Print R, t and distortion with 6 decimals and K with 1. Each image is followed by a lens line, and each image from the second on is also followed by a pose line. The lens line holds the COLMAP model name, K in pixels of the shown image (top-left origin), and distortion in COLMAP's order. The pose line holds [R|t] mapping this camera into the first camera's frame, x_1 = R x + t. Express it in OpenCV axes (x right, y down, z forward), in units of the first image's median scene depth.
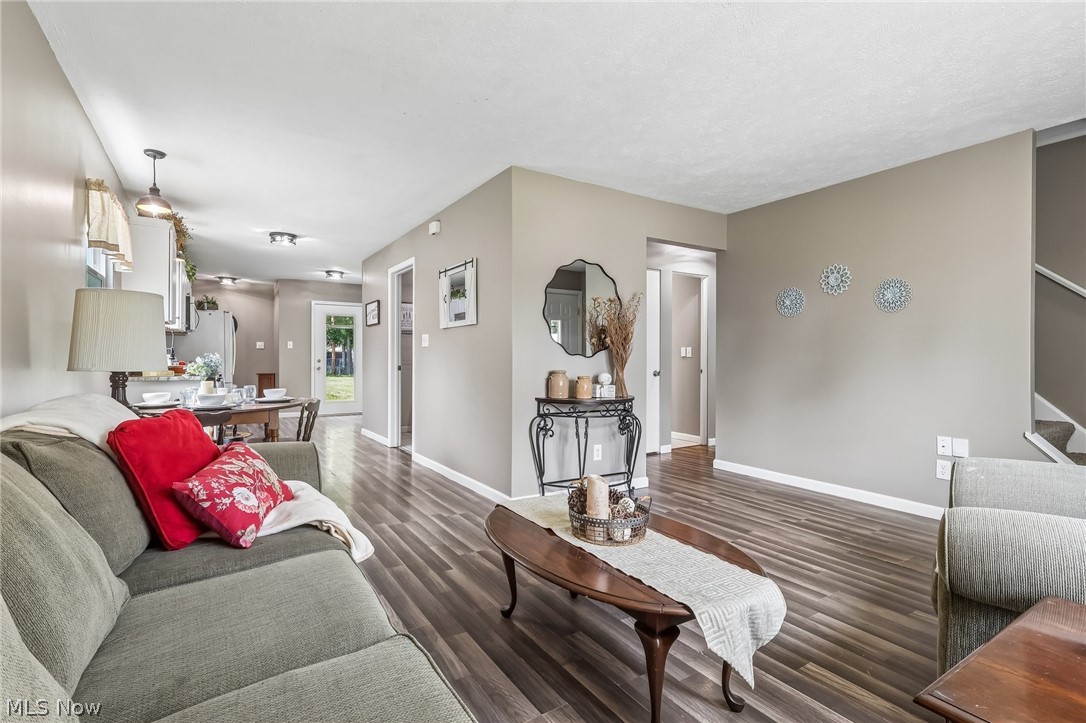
lens RADIAL K [[516.5, 0, 548.2], [0, 516.5, 353.8], [0, 0, 1]] dist [-0.002911, 0.001377]
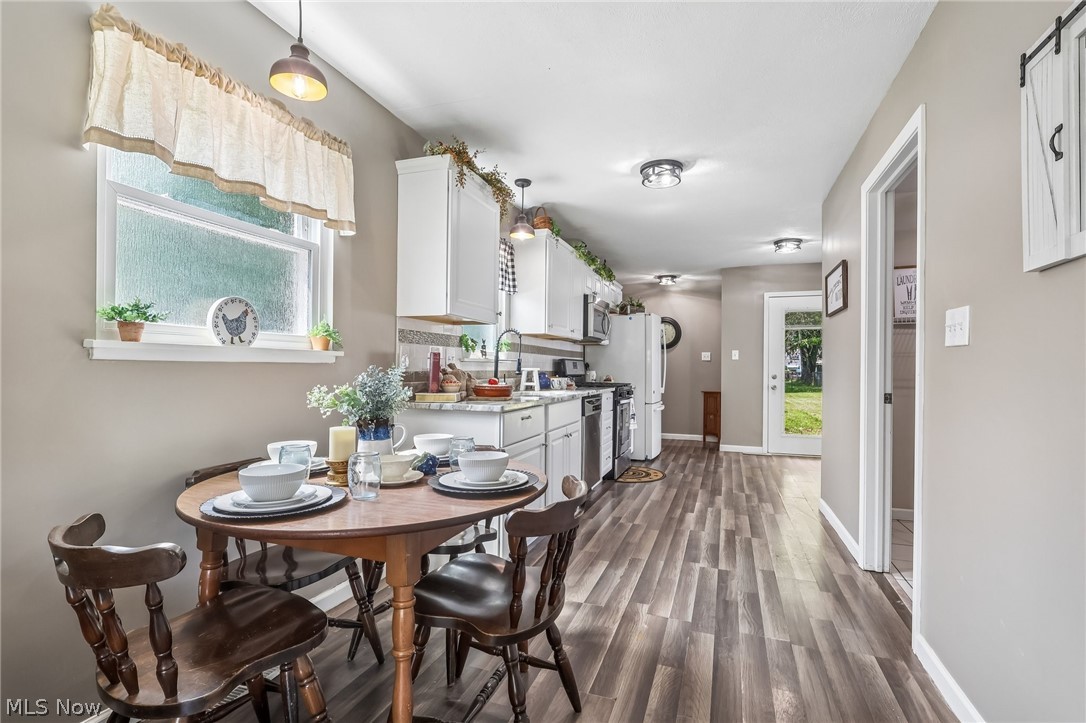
lens RADIAL K [[516.5, 0, 545.7], [0, 516.5, 370.1], [0, 0, 1]] dist [-0.002911, 0.001377]
pose [[0.611431, 0.003638, -0.791290, -0.172249], [0.002130, 0.999978, 0.006243, -0.001349], [0.791295, -0.005503, 0.611409, 0.737272]]
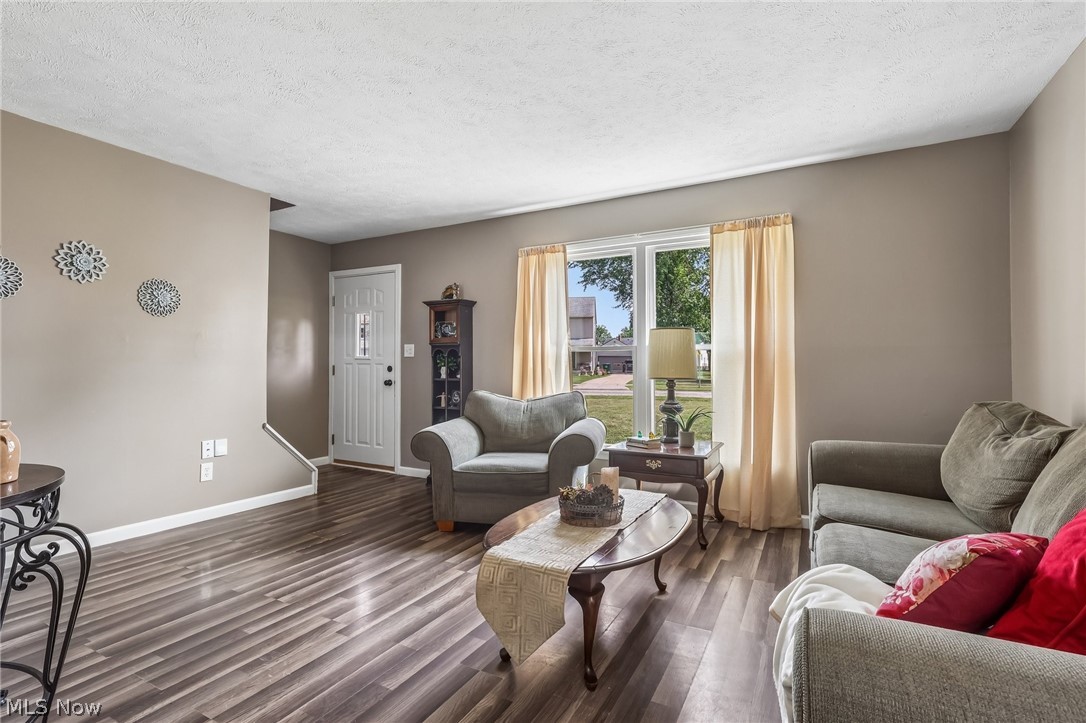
lens RADIAL K [[516.5, 0, 526.4], [0, 516.5, 354.1], [0, 0, 1]] dist [-0.002911, 0.001377]
pose [[-0.464710, 0.009291, 0.885414, -0.402906], [-0.016382, 0.999684, -0.019088, -0.006393], [-0.885311, -0.023375, -0.464411, 0.766095]]
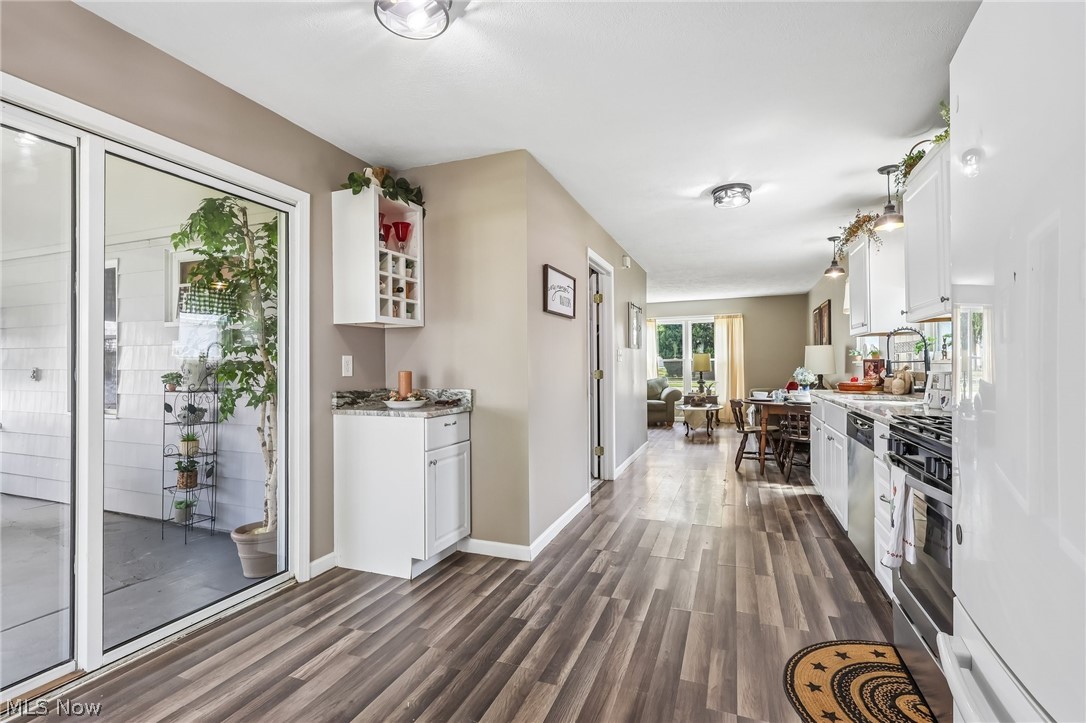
lens RADIAL K [[516.5, 0, 518.8], [0, 516.5, 364.7], [0, 0, 1]] dist [-0.002911, 0.001377]
pose [[-0.563053, 0.003938, 0.826411, -1.298097], [0.003411, 0.999991, -0.002441, -0.010220], [-0.826414, 0.001445, -0.563061, 2.271631]]
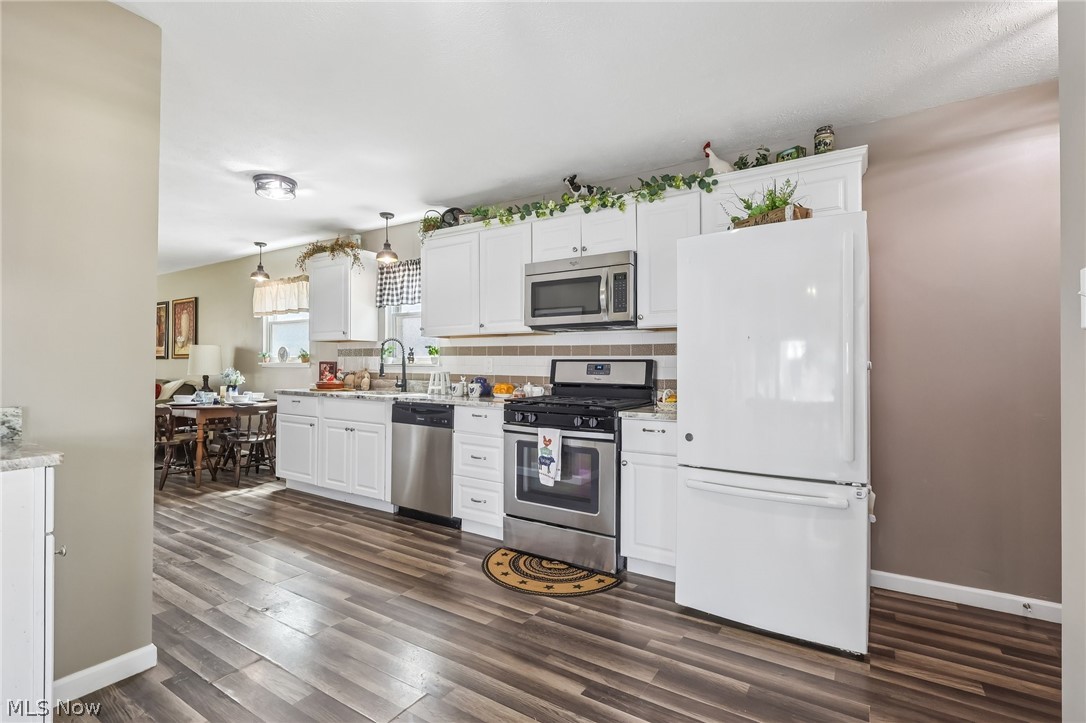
lens RADIAL K [[516.5, 0, 556.6], [0, 516.5, 372.4], [0, 0, 1]] dist [-0.002911, 0.001377]
pose [[-0.908051, -0.001793, -0.418856, -0.806137], [-0.005956, 0.999945, 0.008630, -0.009333], [0.418818, 0.010331, -0.908012, 2.440686]]
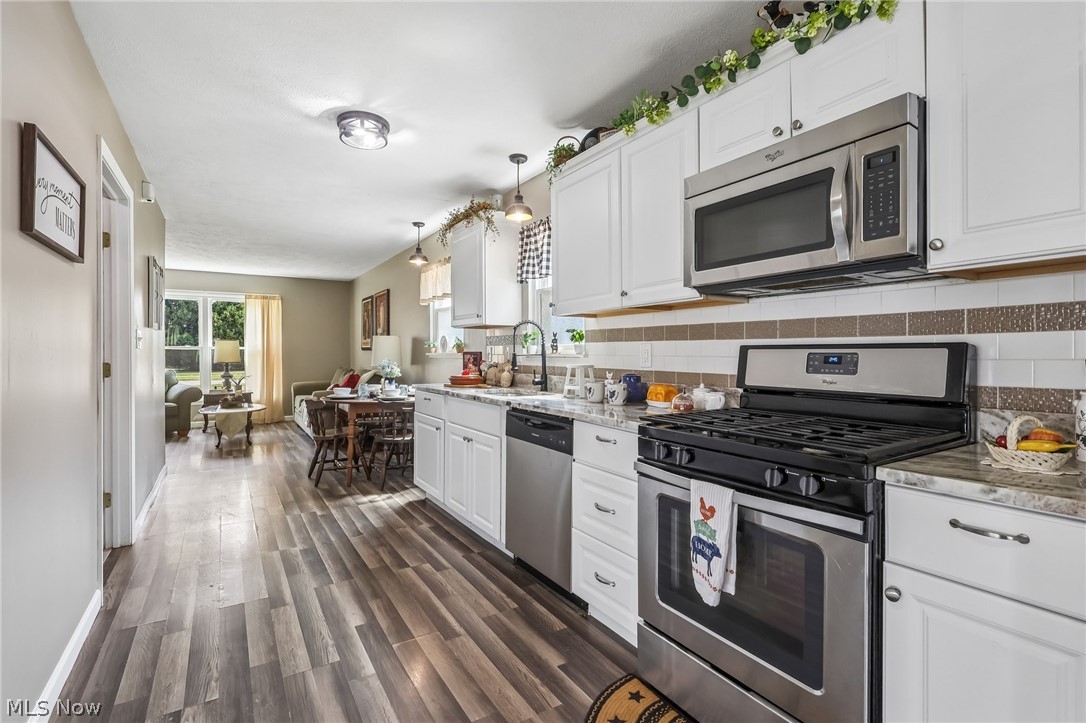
lens RADIAL K [[516.5, 0, 551.8], [0, 516.5, 360.4], [0, 0, 1]] dist [-0.002911, 0.001377]
pose [[-0.999961, -0.005257, 0.007030, -0.999668], [-0.005207, 0.999961, 0.007165, -0.012035], [-0.007068, 0.007128, -0.999950, 2.123739]]
